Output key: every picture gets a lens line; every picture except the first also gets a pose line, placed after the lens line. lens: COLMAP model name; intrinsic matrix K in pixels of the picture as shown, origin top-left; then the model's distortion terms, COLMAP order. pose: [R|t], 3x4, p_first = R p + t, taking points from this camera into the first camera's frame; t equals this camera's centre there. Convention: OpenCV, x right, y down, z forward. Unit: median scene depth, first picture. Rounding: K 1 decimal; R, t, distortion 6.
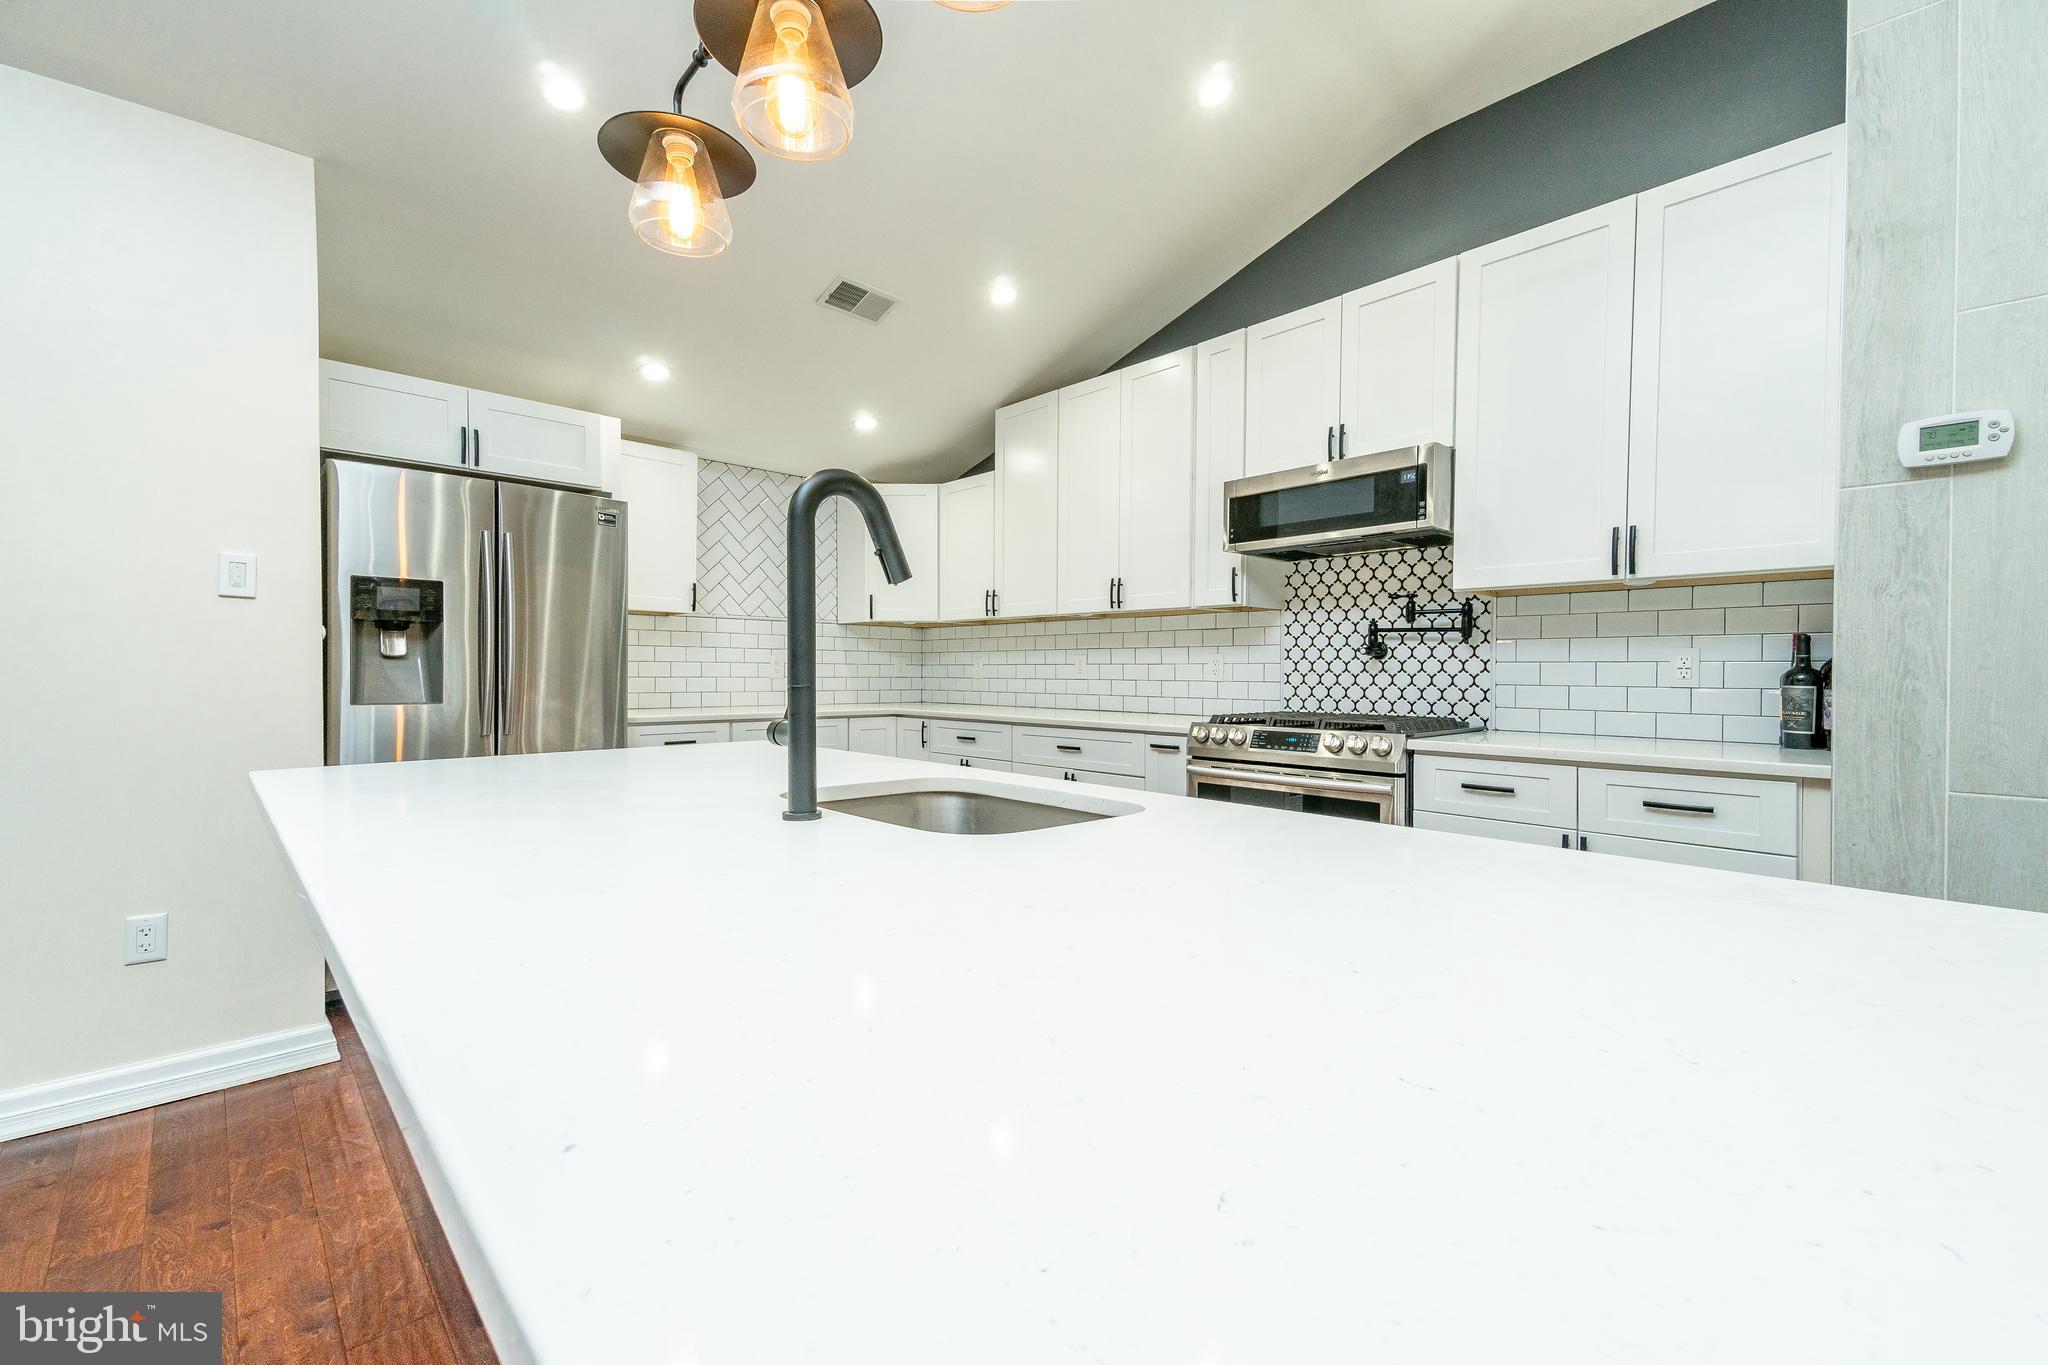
lens RADIAL K [[870.6, 0, 1031.4], [0, 870.6, 676.4], [0, 0, 1]] dist [0.049834, -0.014624]
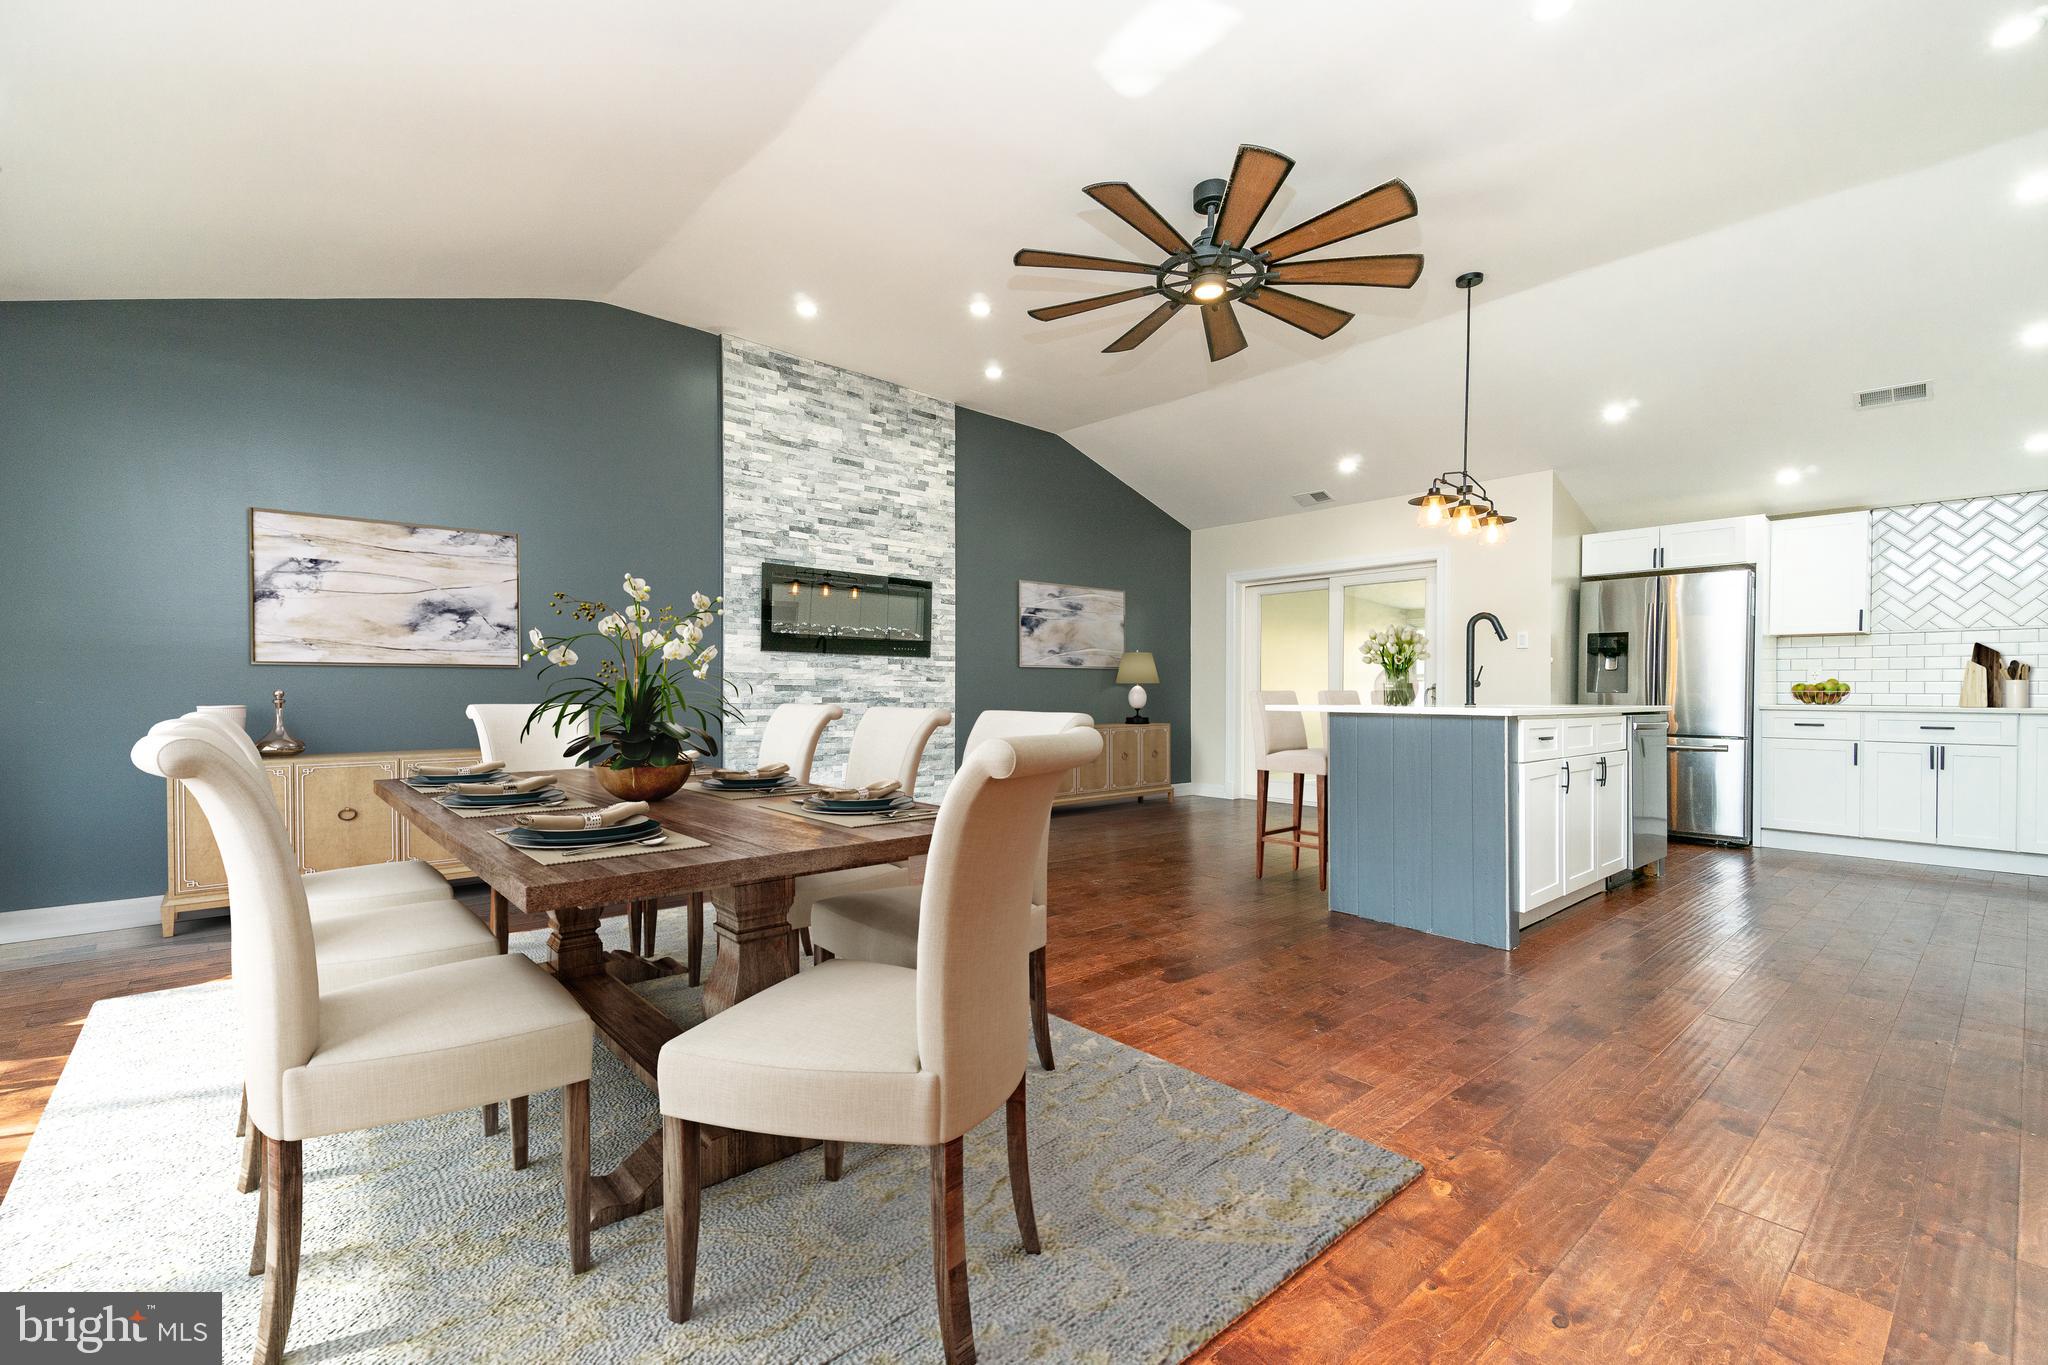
lens RADIAL K [[870.6, 0, 1023.0], [0, 870.6, 687.3], [0, 0, 1]] dist [0.049834, -0.014624]
pose [[-0.015612, -0.009720, -0.999831, 1.307307], [-0.013586, 0.999862, -0.009508, 0.054377], [0.999786, 0.013436, -0.015742, -0.324972]]
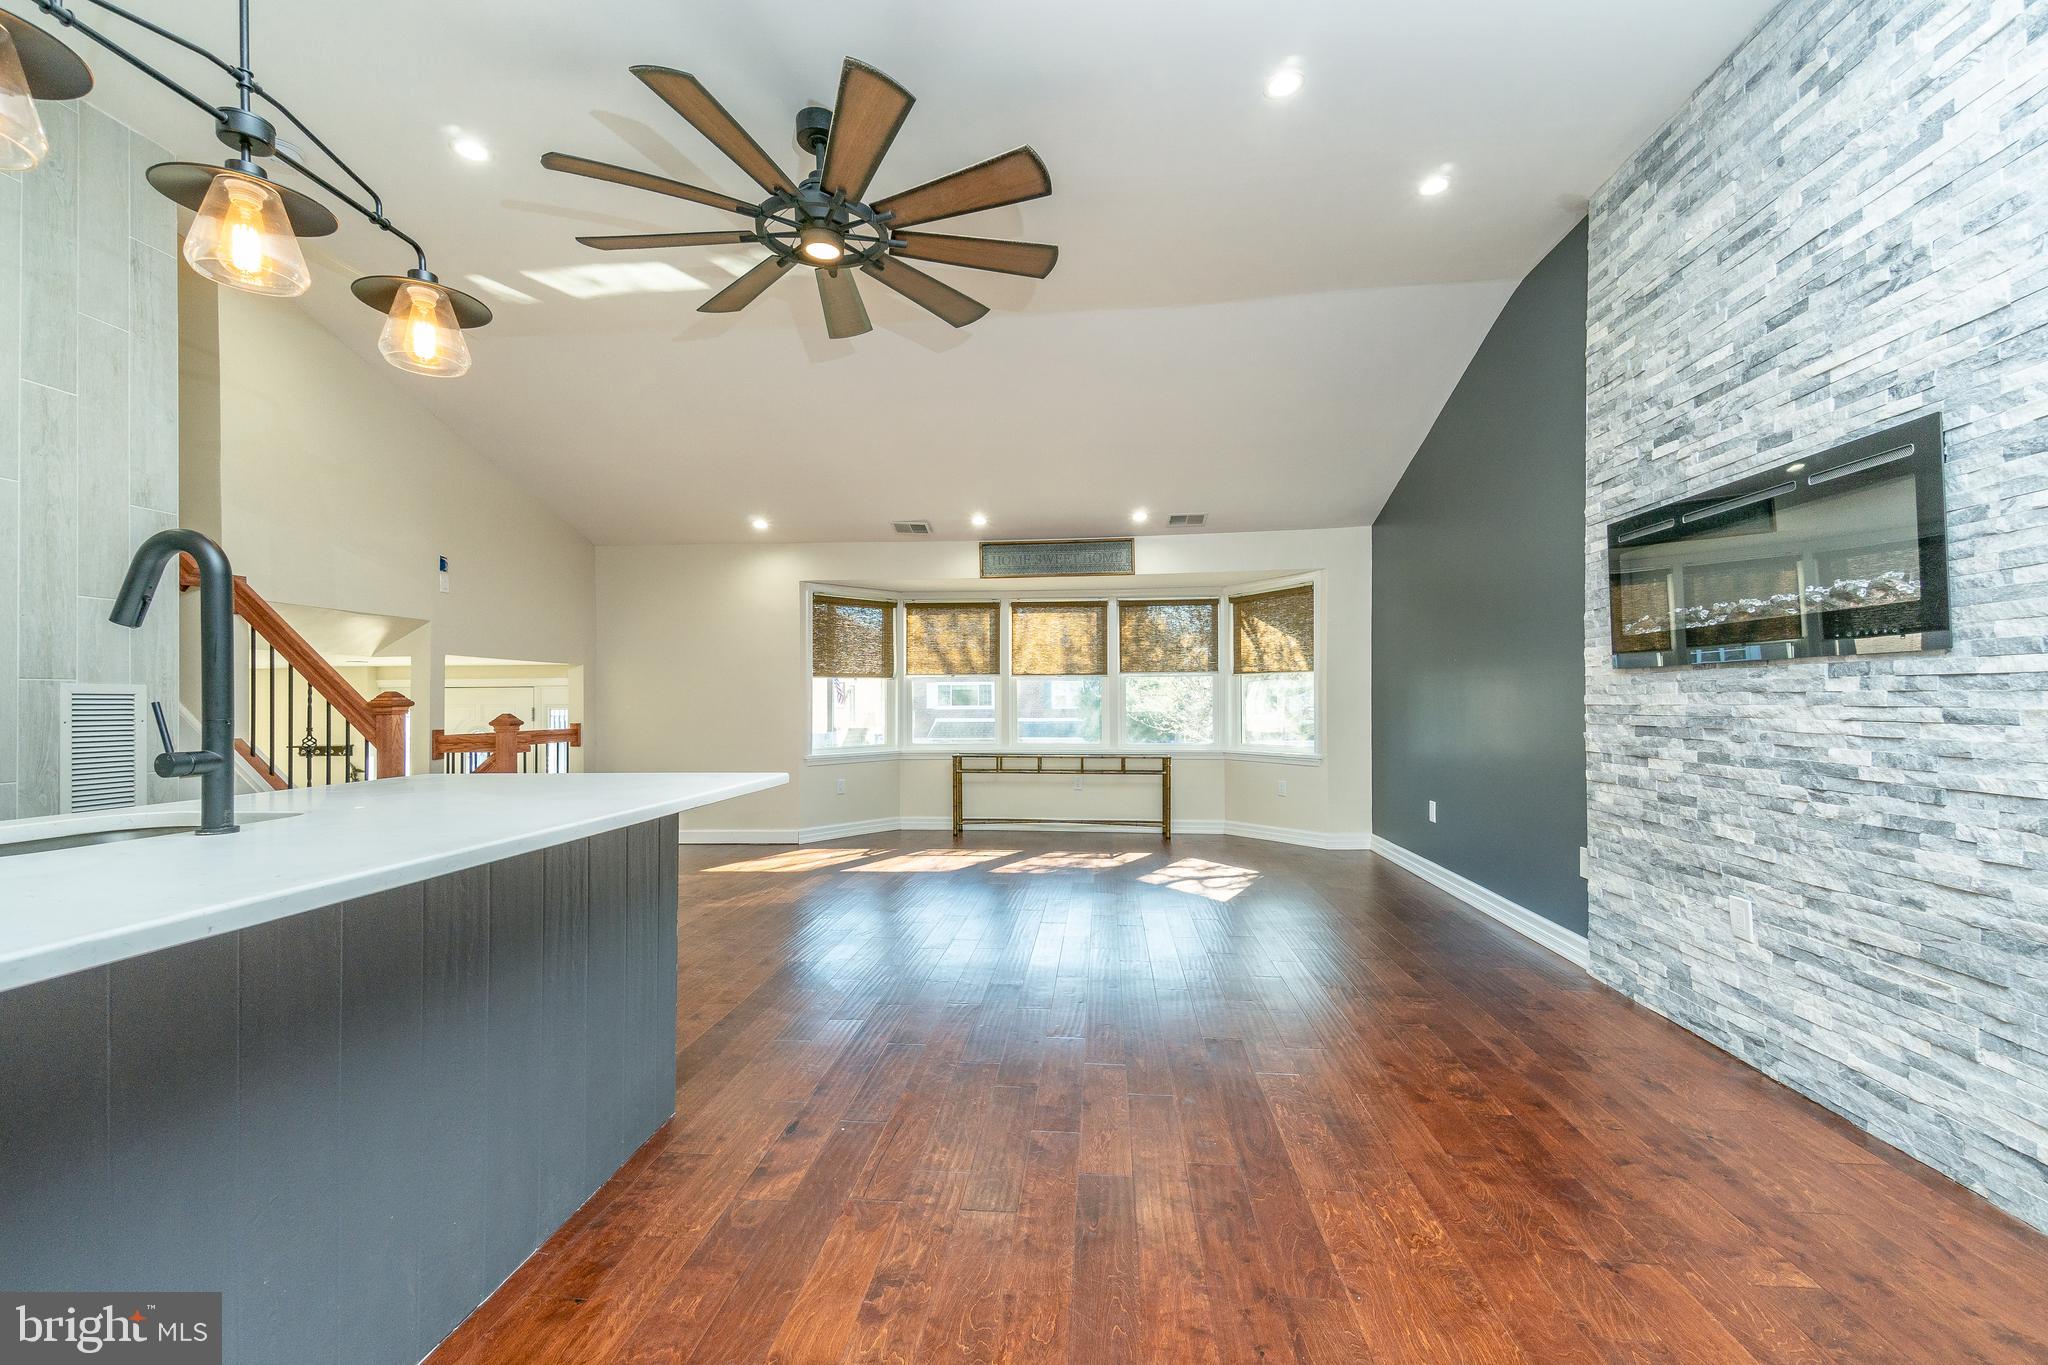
lens RADIAL K [[870.6, 0, 1017.5], [0, 870.6, 692.9], [0, 0, 1]] dist [0.049834, -0.014624]
pose [[-0.665832, 0.008793, 0.746050, -0.675093], [0.011144, 0.999936, -0.001839, -0.002164], [-0.746018, 0.007089, -0.665888, 0.363193]]
